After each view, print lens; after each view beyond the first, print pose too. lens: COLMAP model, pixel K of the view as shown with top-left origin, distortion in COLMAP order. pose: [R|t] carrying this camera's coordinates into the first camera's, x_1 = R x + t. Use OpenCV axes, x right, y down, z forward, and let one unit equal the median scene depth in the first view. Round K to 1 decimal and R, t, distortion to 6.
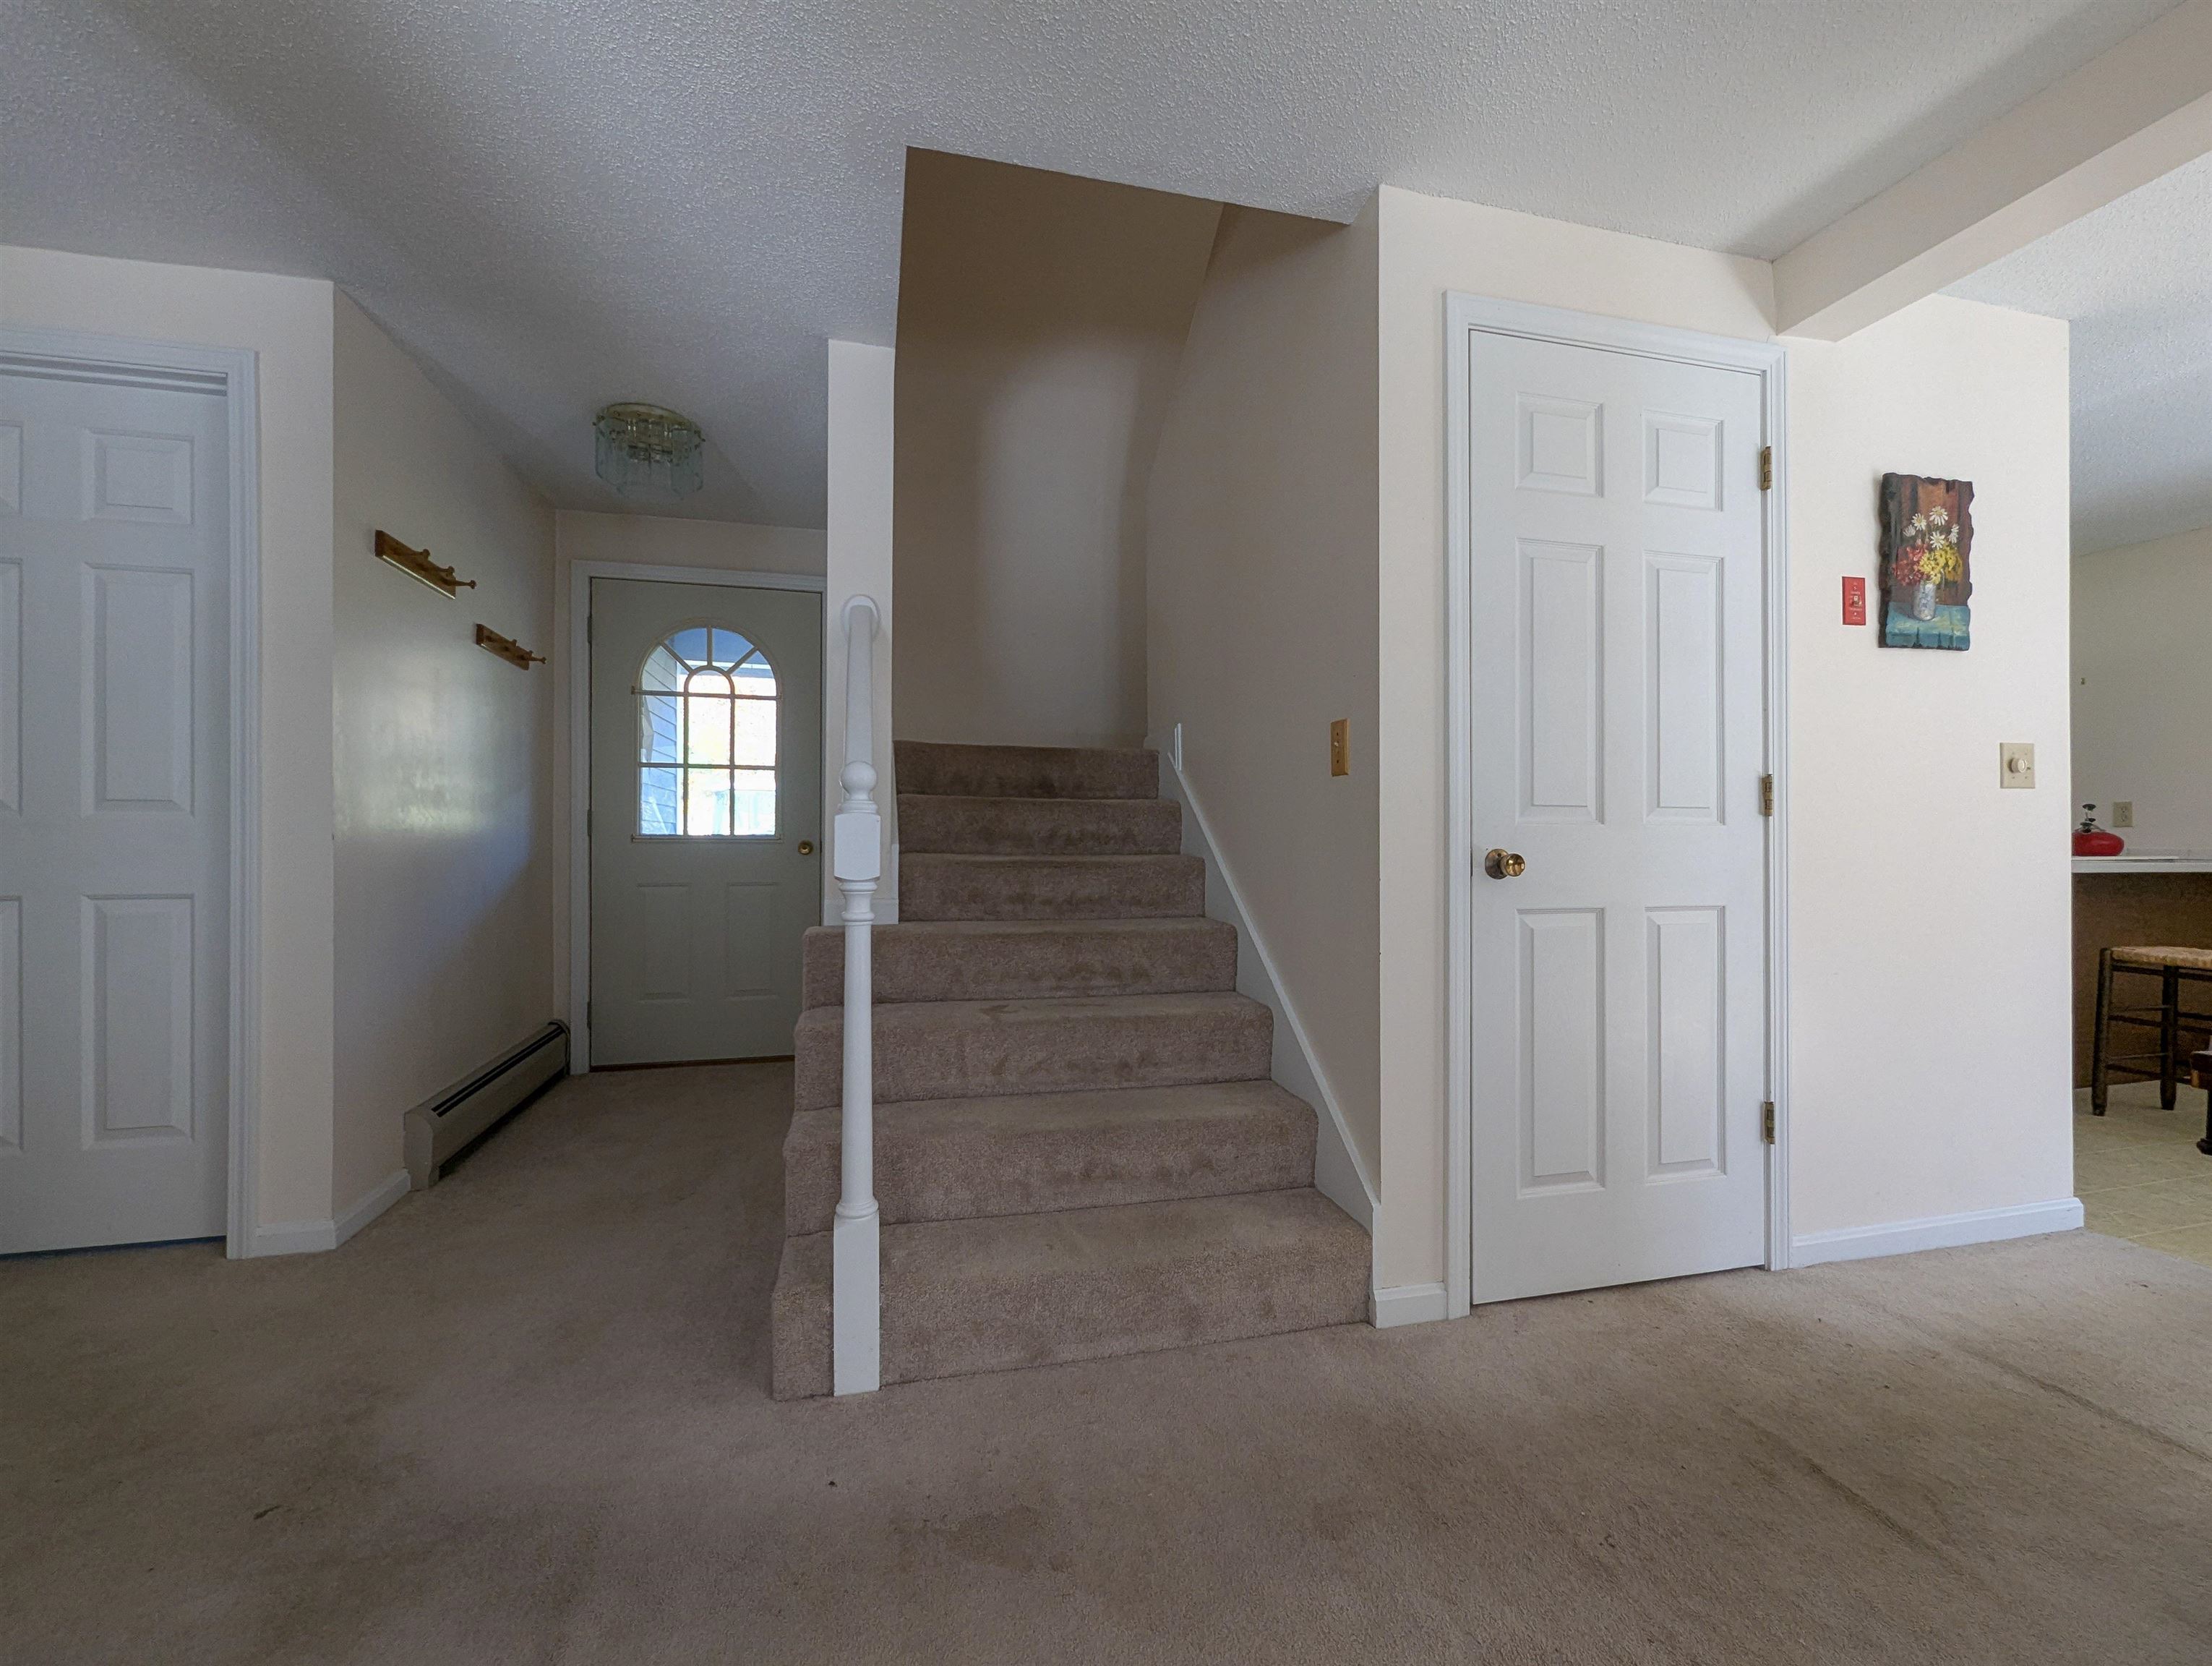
lens RADIAL K [[921.0, 0, 1098.4], [0, 921.0, 835.8], [0, 0, 1]] dist [0.005152, -0.003606]
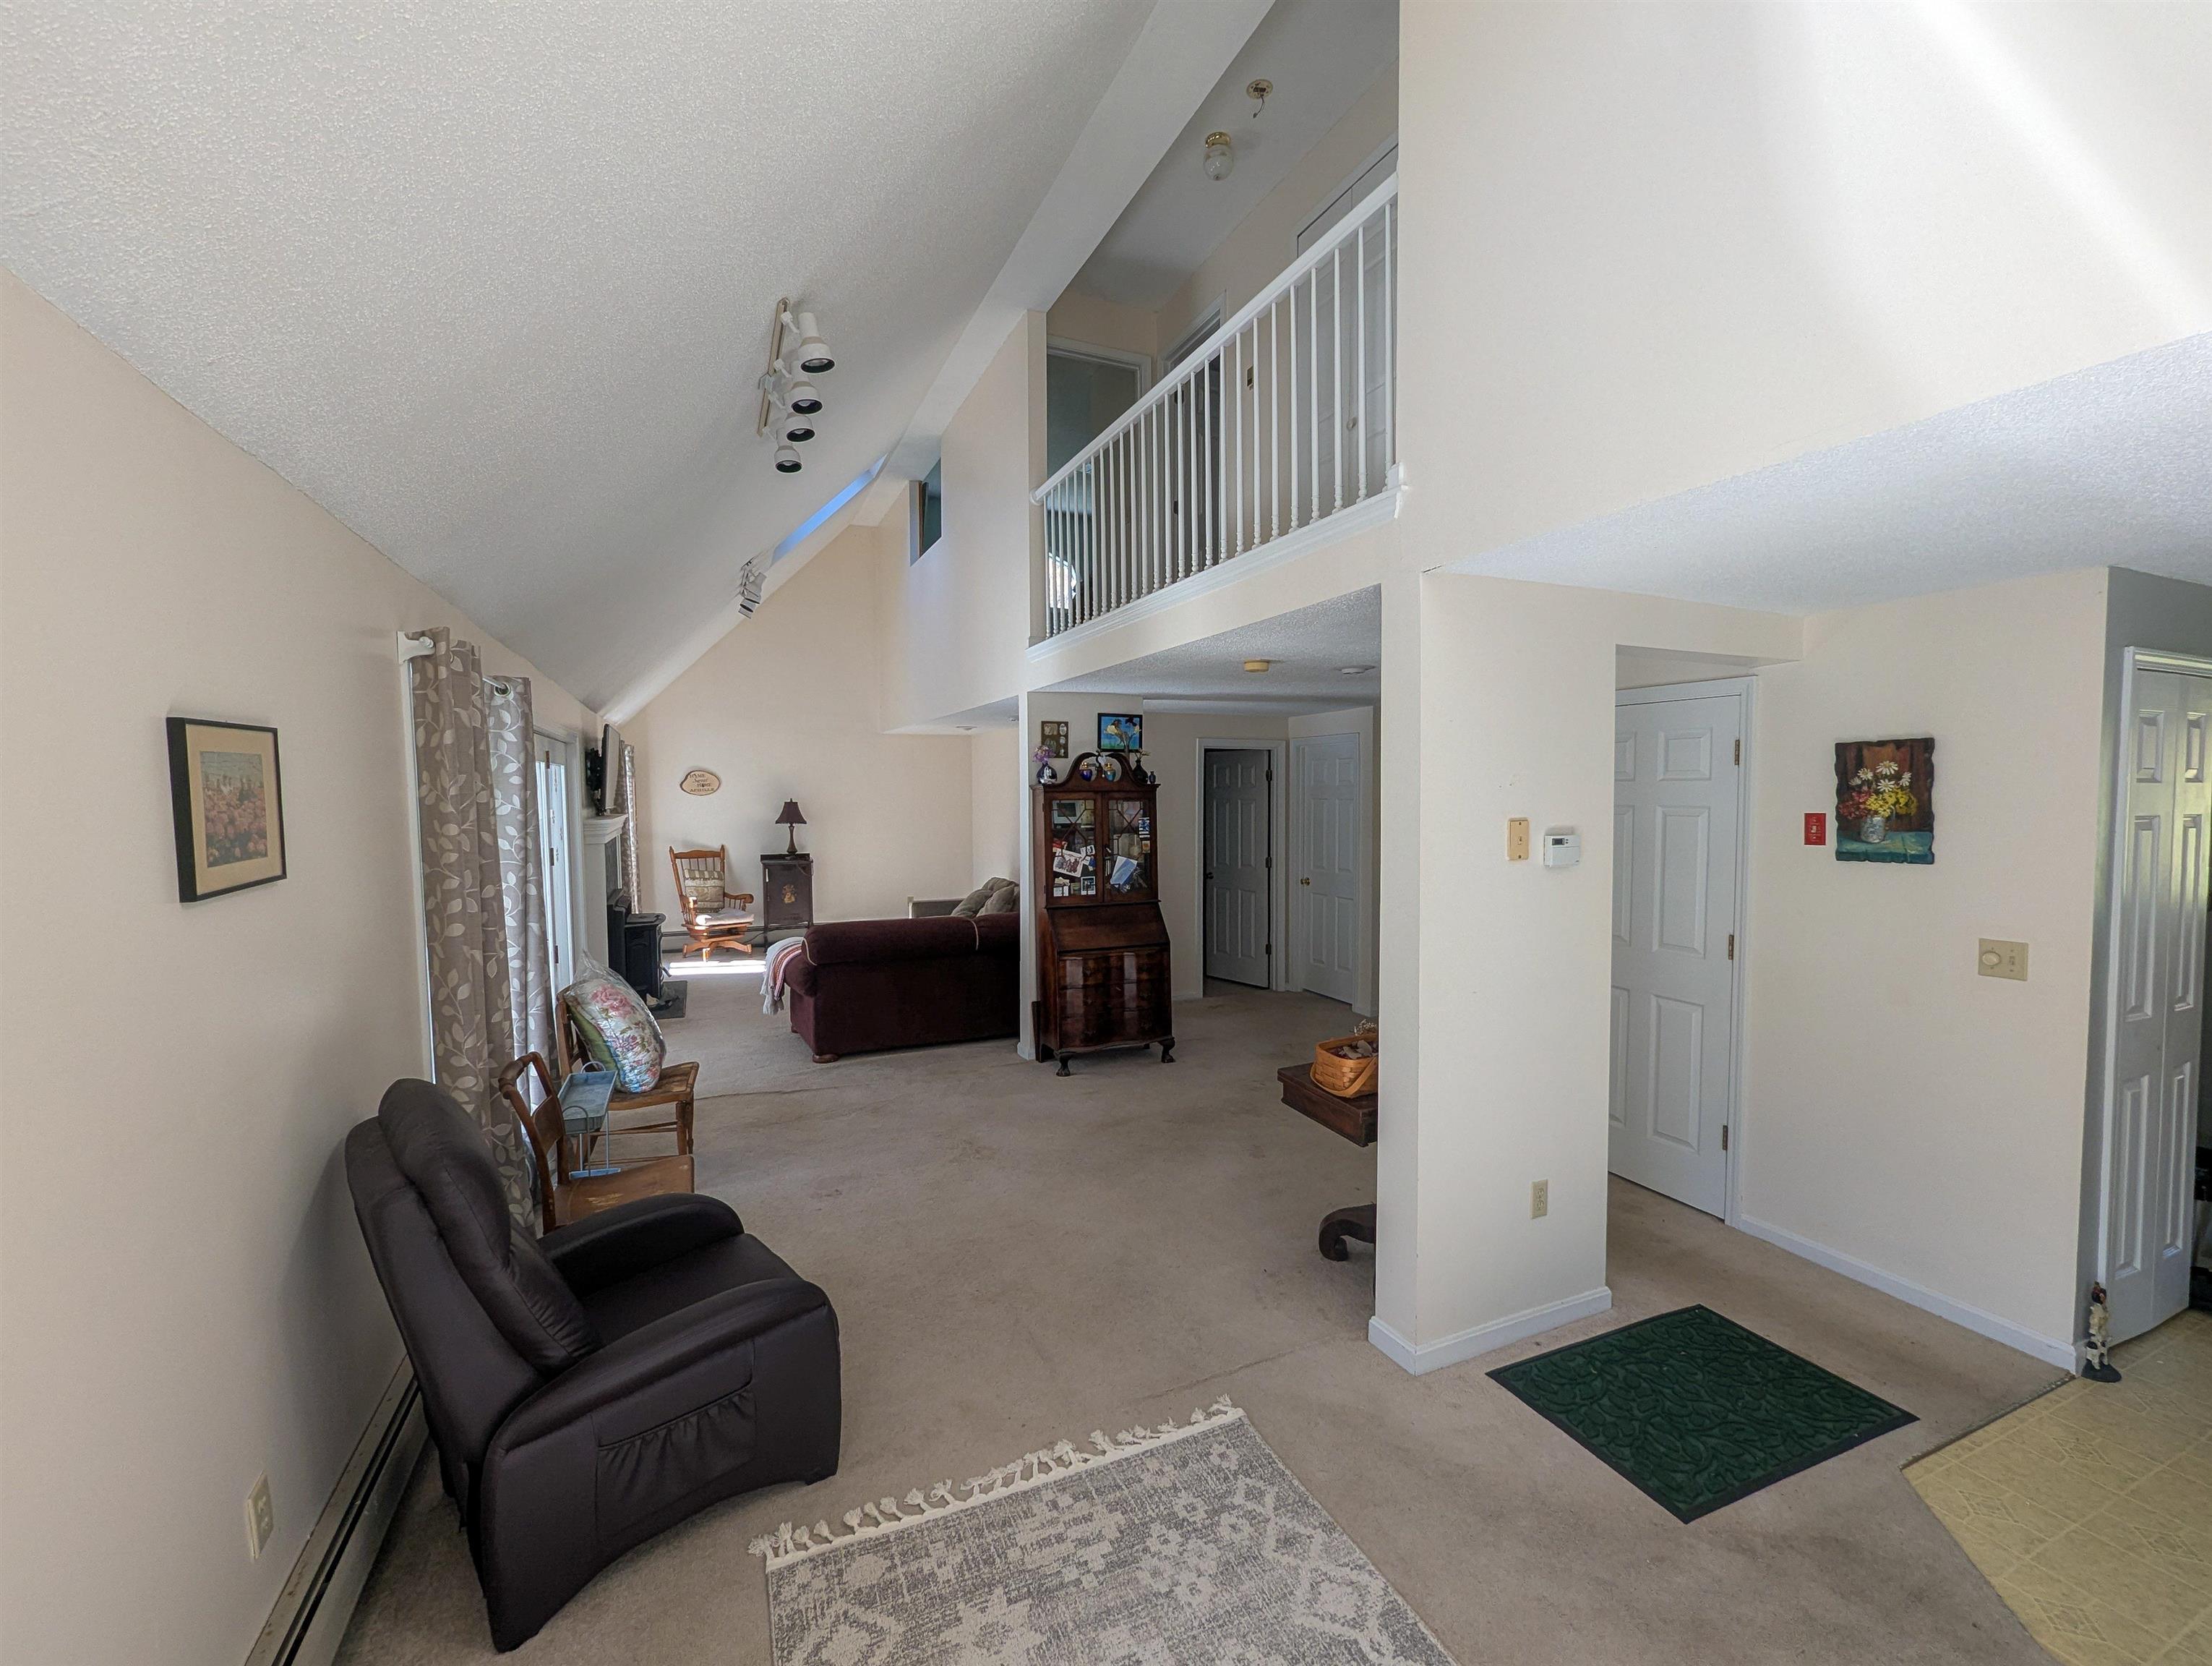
lens RADIAL K [[921.0, 0, 1116.3], [0, 921.0, 840.6], [0, 0, 1]] dist [0.005152, -0.003606]
pose [[0.175670, 0.053378, -0.983001, 2.091819], [0.001793, 0.998510, 0.054541, -0.318892], [0.984447, -0.011344, 0.175313, -0.381701]]
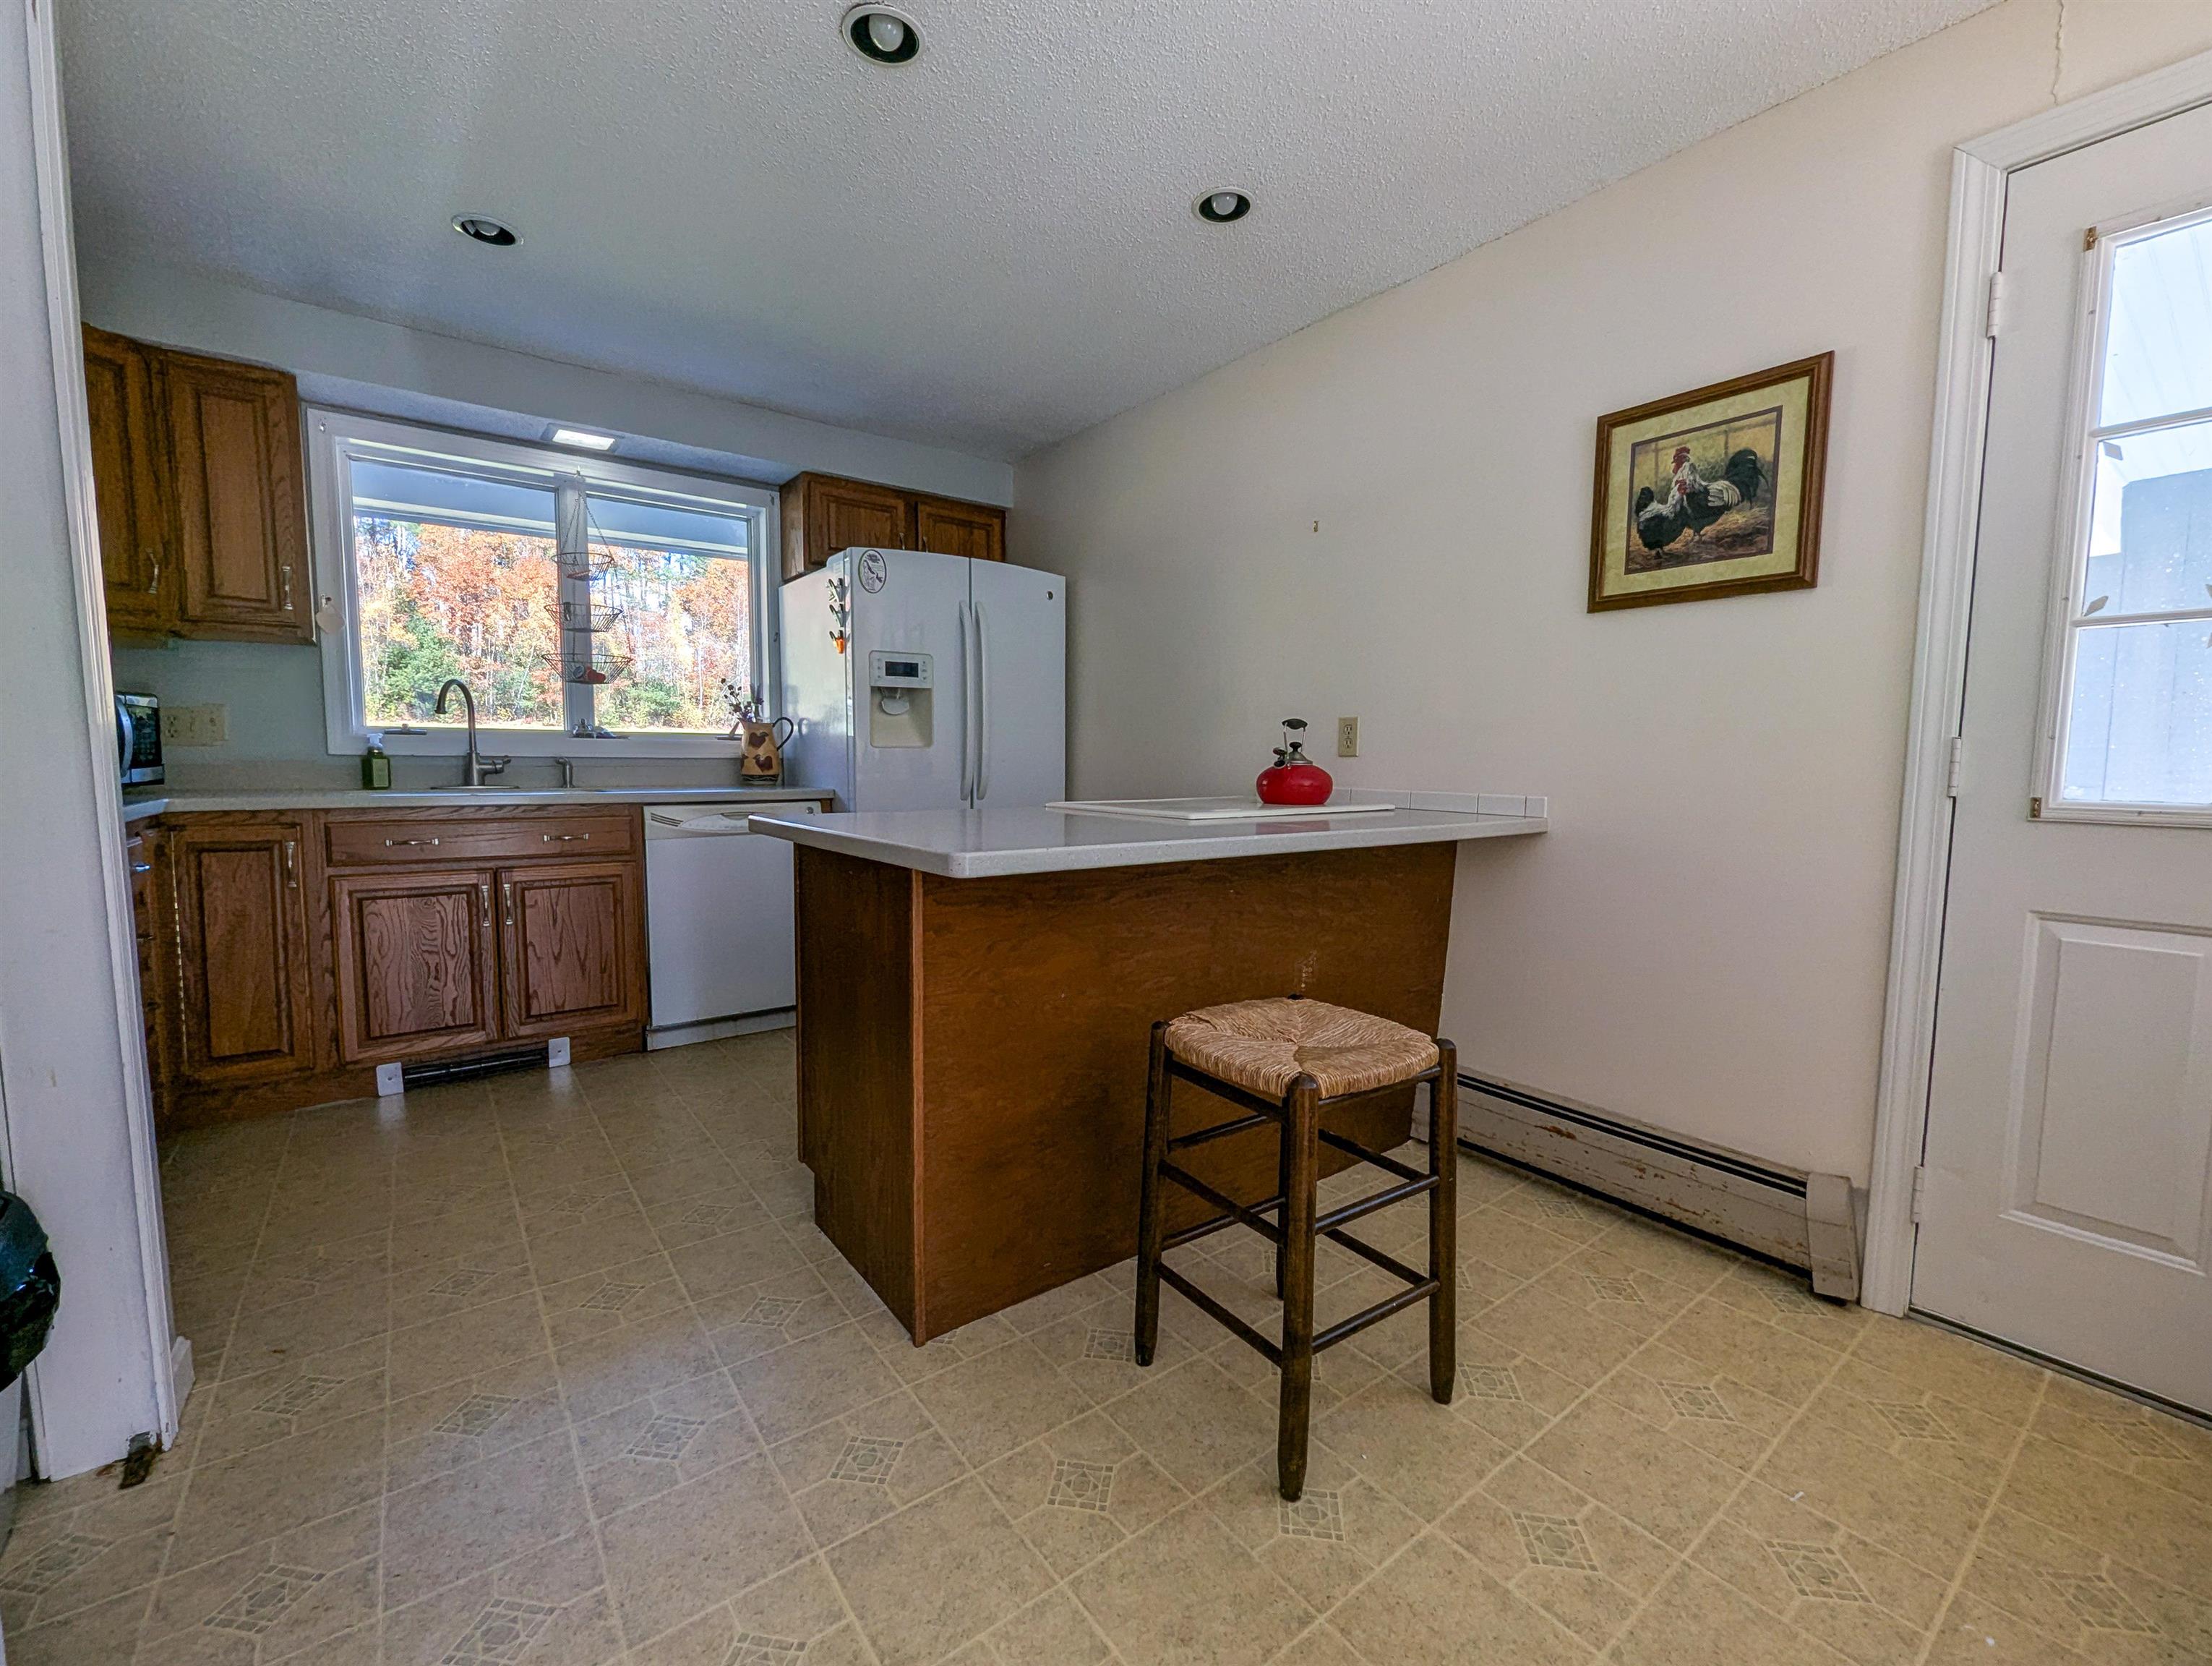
lens RADIAL K [[921.0, 0, 1104.3], [0, 921.0, 835.2], [0, 0, 1]] dist [0.005152, -0.003606]
pose [[0.920695, -0.024792, 0.389494, 1.340964], [-0.010477, 0.996051, 0.088165, -0.019431], [-0.390141, -0.085254, 0.916800, 0.896273]]
